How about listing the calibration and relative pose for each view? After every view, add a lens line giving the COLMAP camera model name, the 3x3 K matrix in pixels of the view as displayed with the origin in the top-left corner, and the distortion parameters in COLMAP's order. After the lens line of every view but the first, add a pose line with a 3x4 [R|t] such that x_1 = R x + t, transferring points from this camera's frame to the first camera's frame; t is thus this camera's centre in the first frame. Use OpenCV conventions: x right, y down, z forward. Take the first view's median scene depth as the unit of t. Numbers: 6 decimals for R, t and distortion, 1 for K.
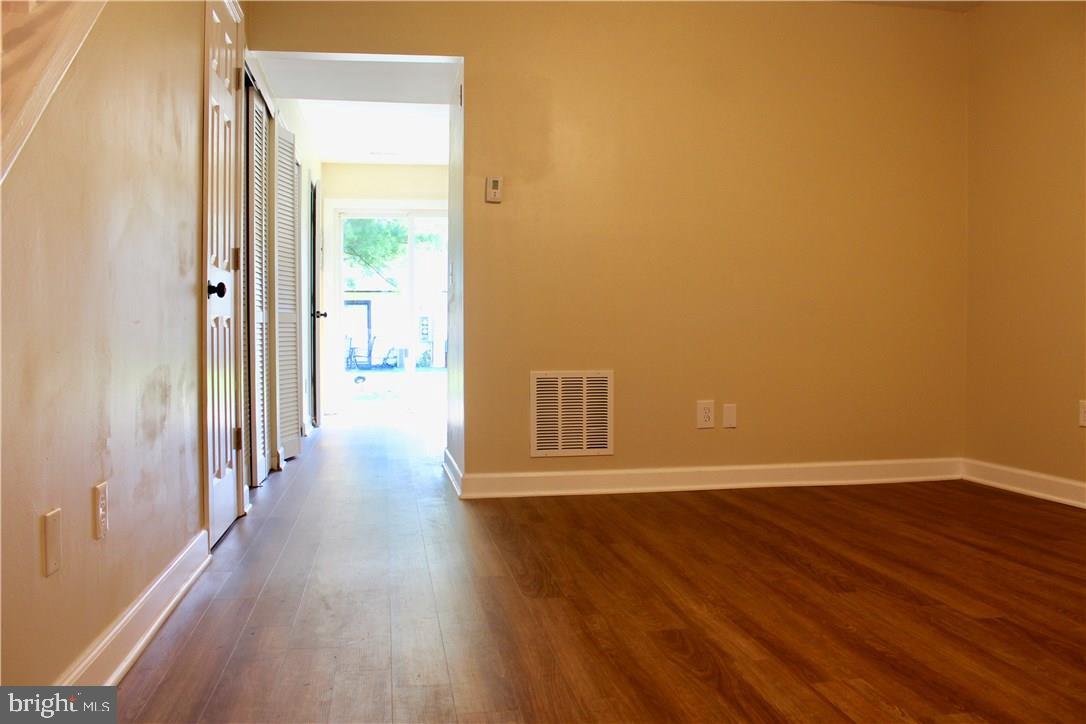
lens RADIAL K [[907.4, 0, 543.0], [0, 907.4, 362.0], [0, 0, 1]] dist [-0.170051, 0.168630]
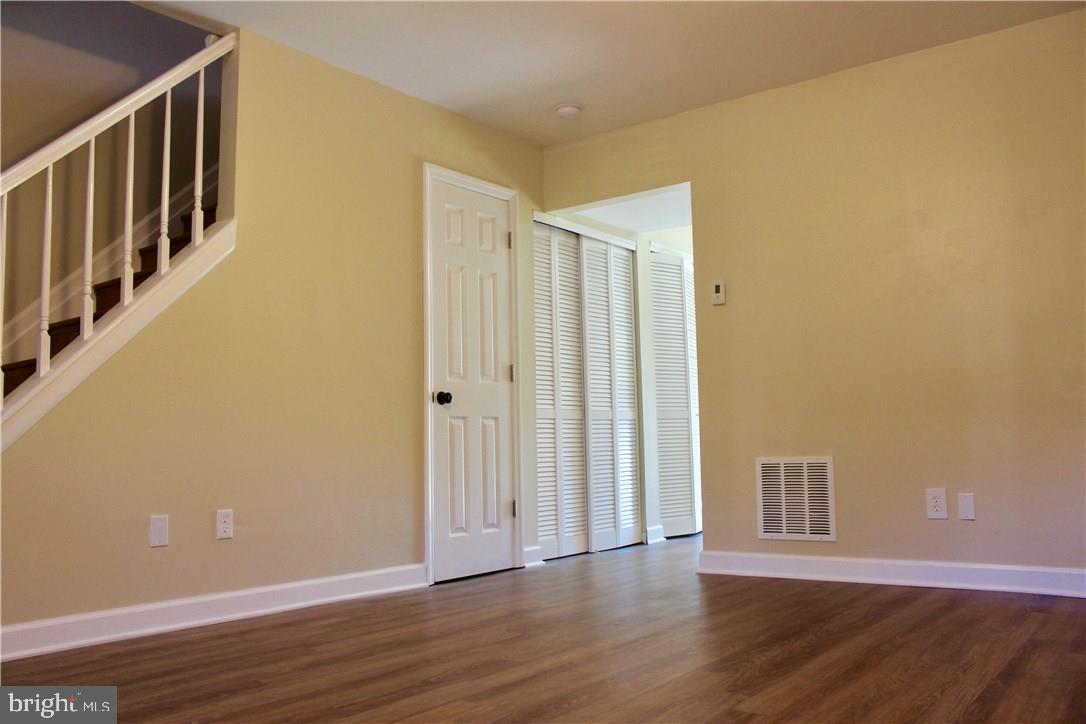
lens RADIAL K [[907.4, 0, 543.0], [0, 907.4, 362.0], [0, 0, 1]] dist [-0.170051, 0.168630]
pose [[0.668577, -0.078689, -0.739468, 0.603437], [-0.000372, 0.994350, -0.106147, 0.010515], [0.743643, 0.071242, 0.664770, 0.104414]]
